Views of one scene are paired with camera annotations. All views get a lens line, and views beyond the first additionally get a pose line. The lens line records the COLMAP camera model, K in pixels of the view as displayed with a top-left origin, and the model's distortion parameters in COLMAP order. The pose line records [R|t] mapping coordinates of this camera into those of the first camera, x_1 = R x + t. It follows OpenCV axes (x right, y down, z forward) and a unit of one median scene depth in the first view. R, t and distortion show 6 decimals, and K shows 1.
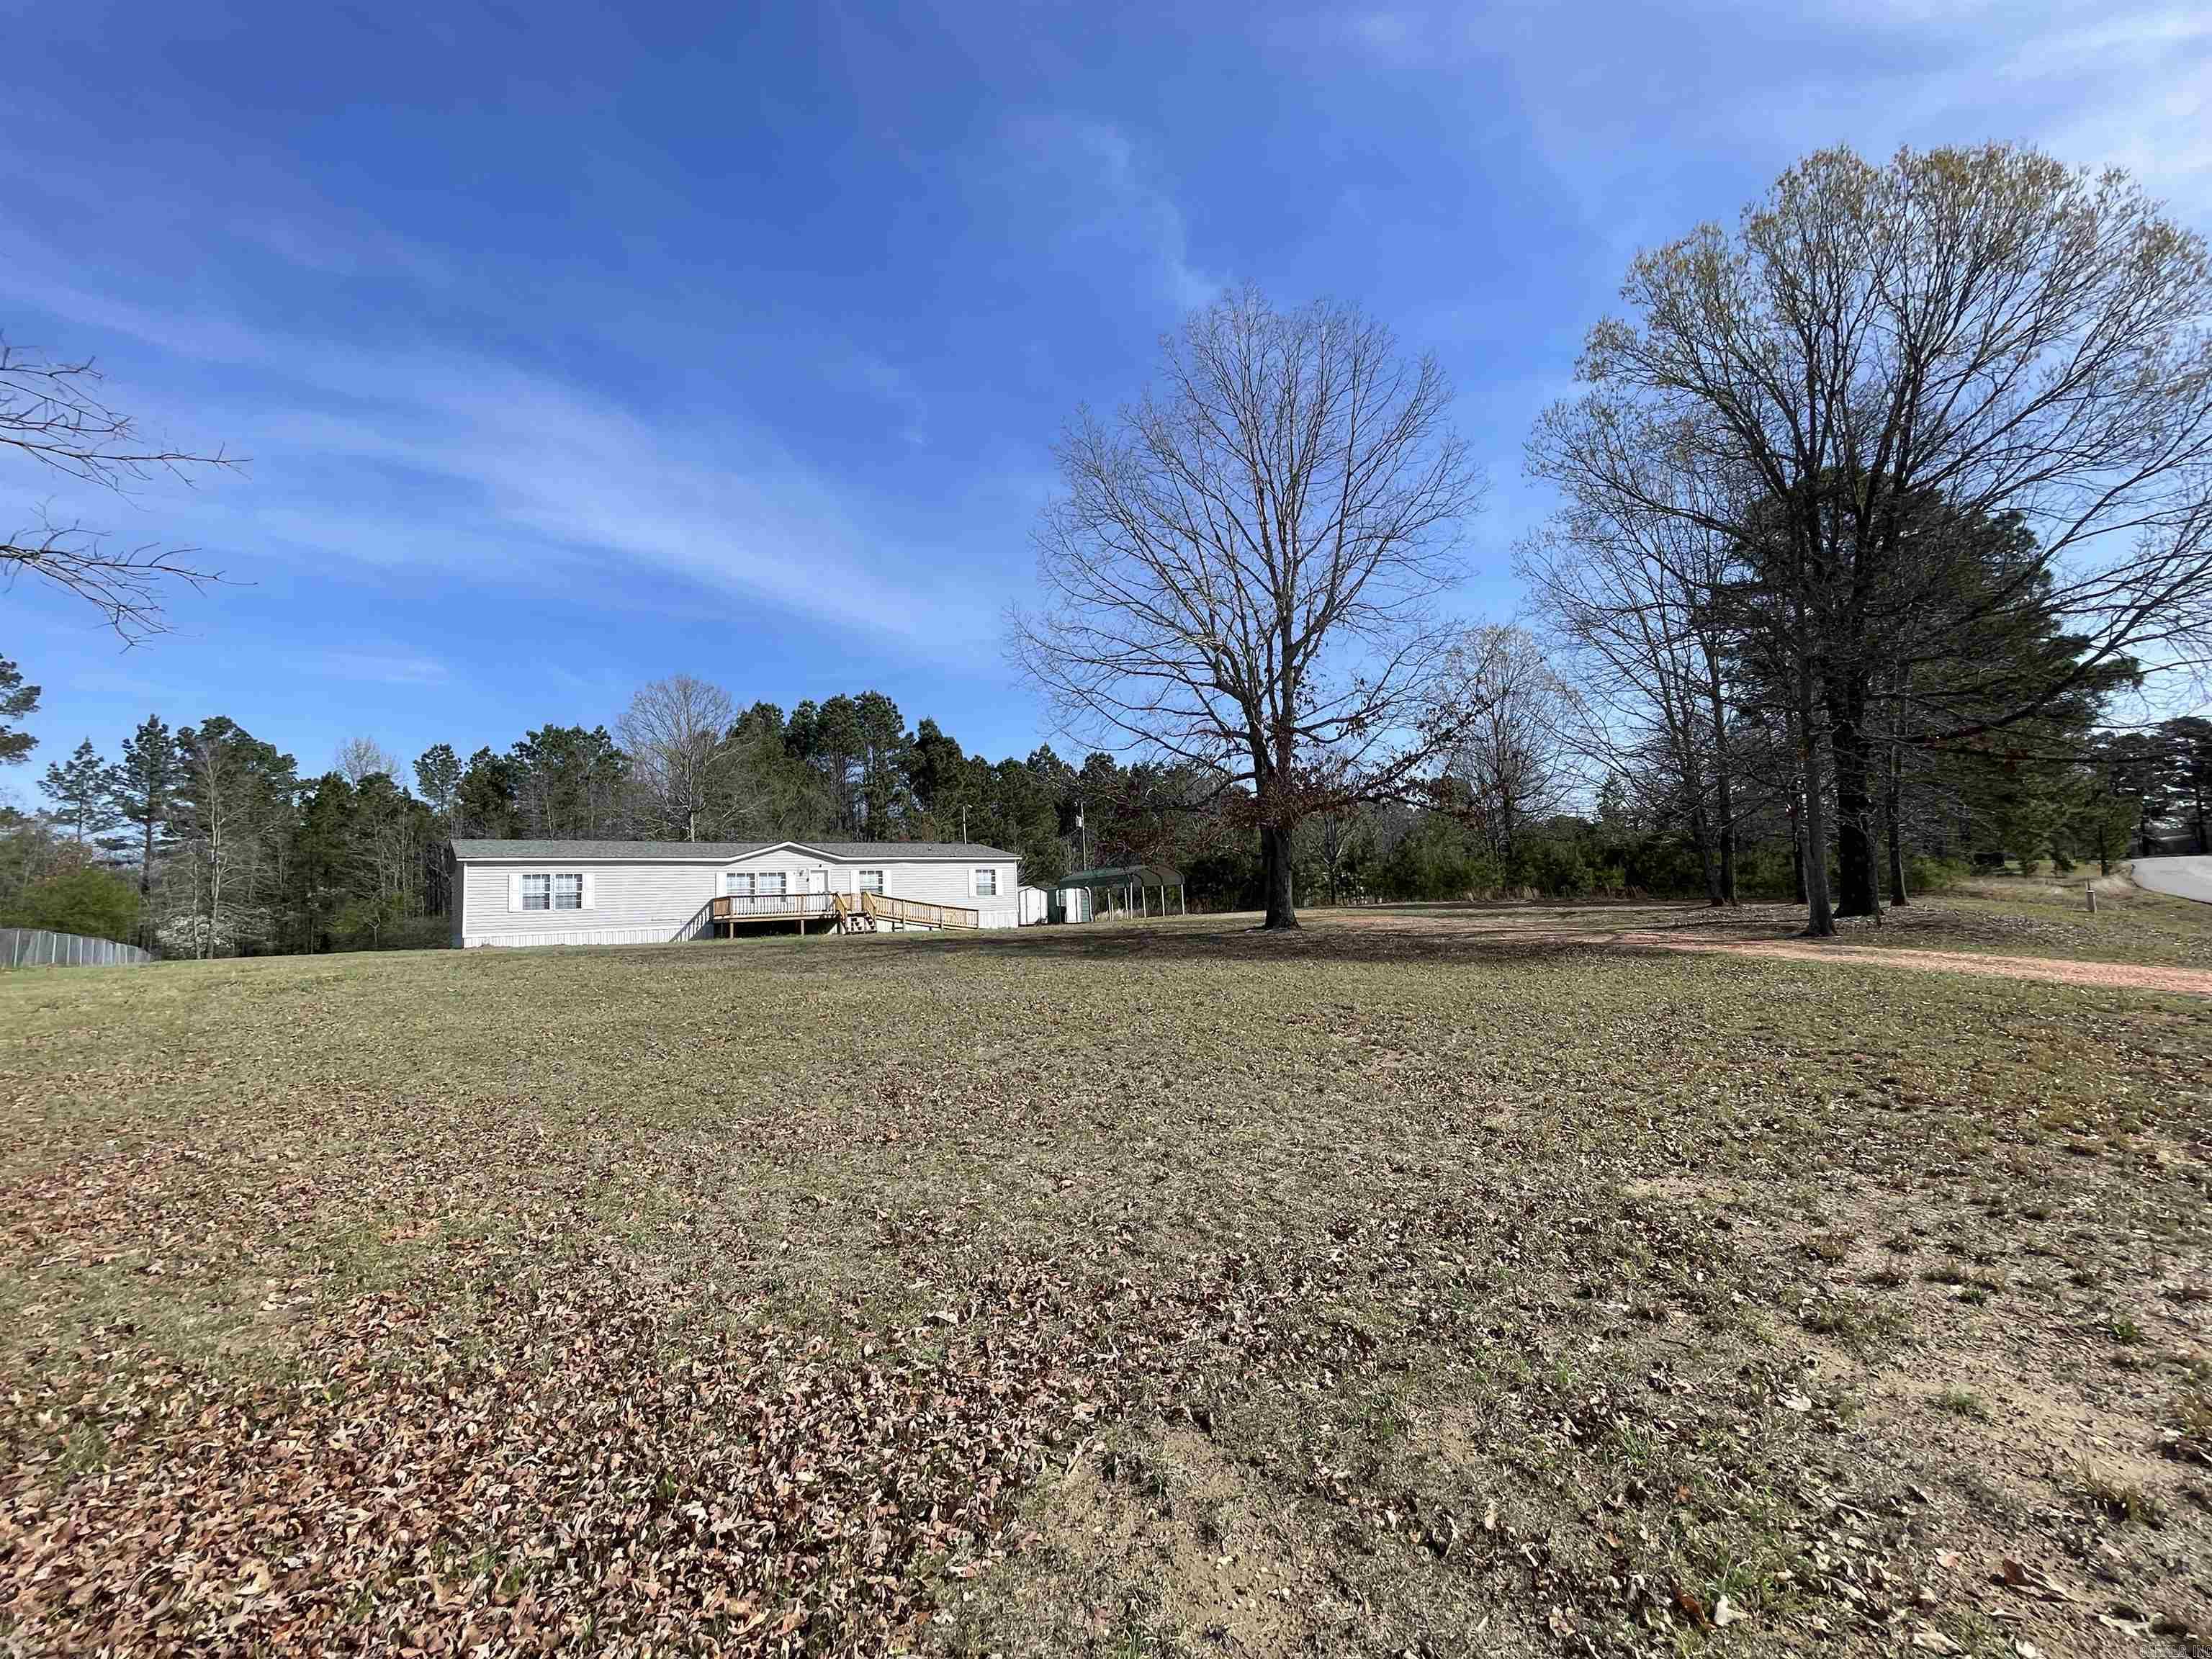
lens RADIAL K [[884.3, 0, 1116.6], [0, 884.3, 831.2], [0, 0, 1]] dist [-0.011356, 0.000067]
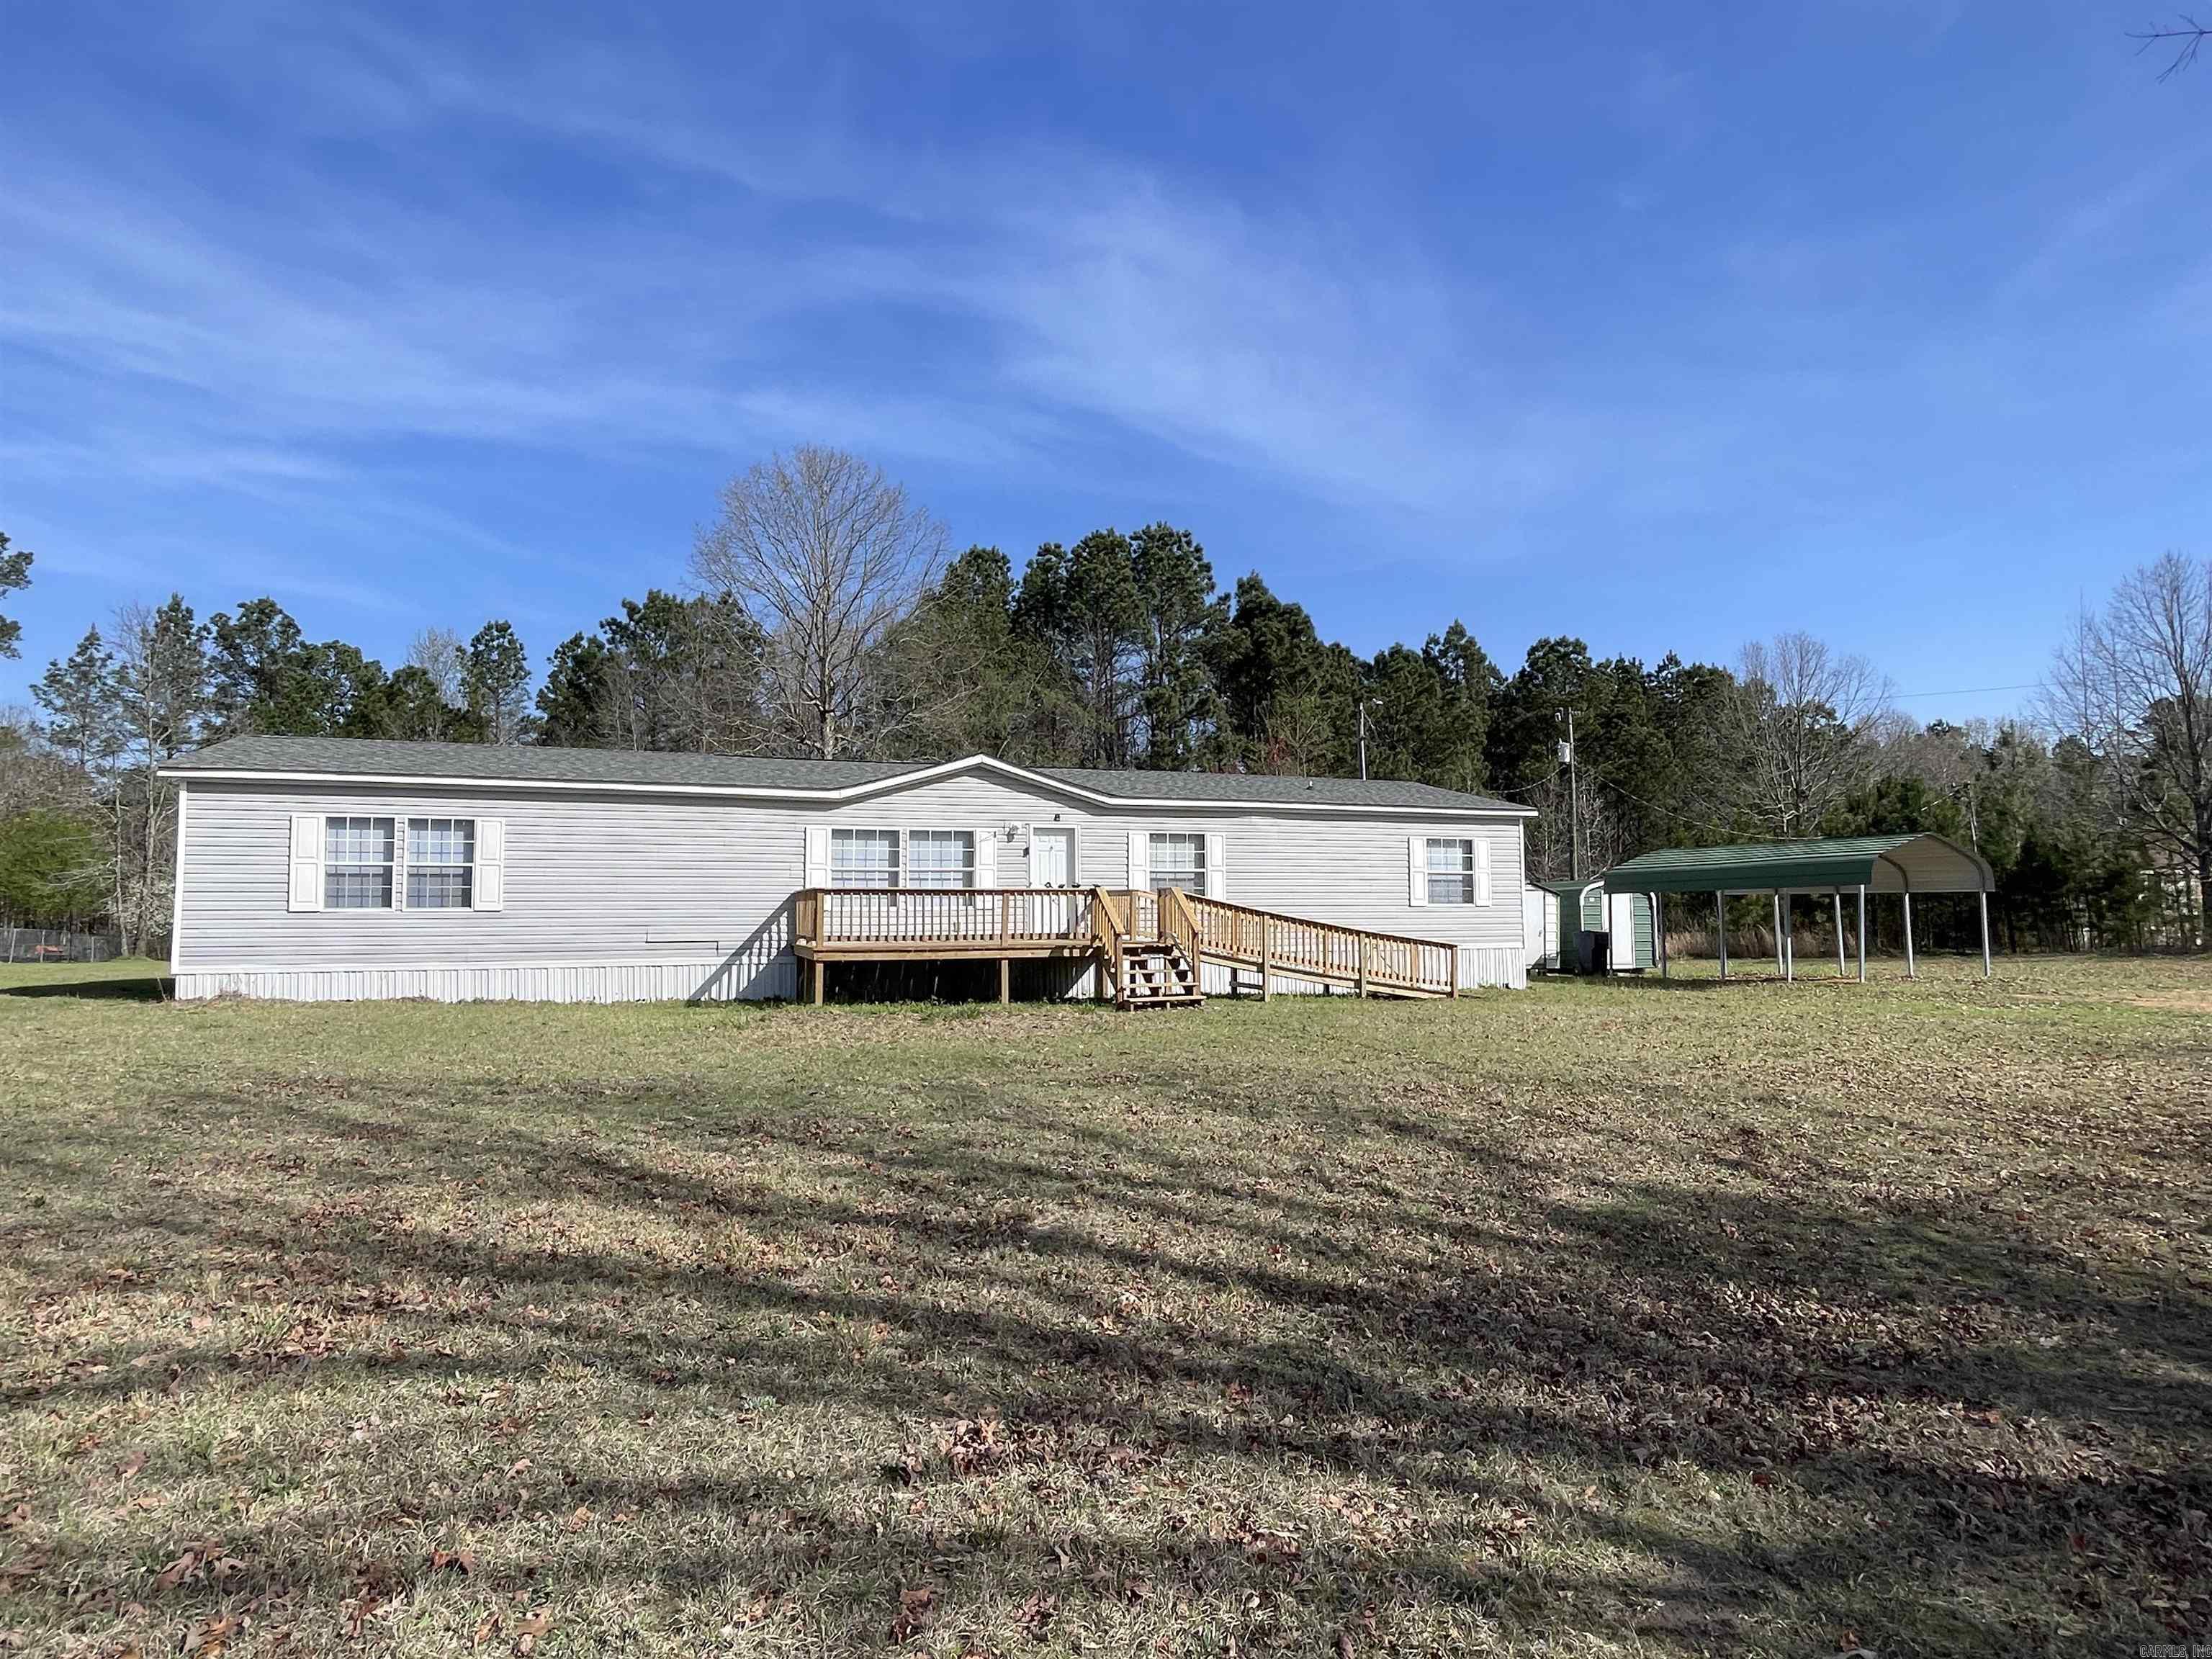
lens RADIAL K [[1204.8, 0, 1093.1], [0, 1204.8, 811.4], [0, 0, 1]] dist [0.008017, -0.008685]
pose [[0.952555, 0.019116, -0.303766, -0.101805], [-0.014939, 0.999759, 0.016069, 0.017905], [0.304001, -0.010768, 0.952611, 0.319781]]
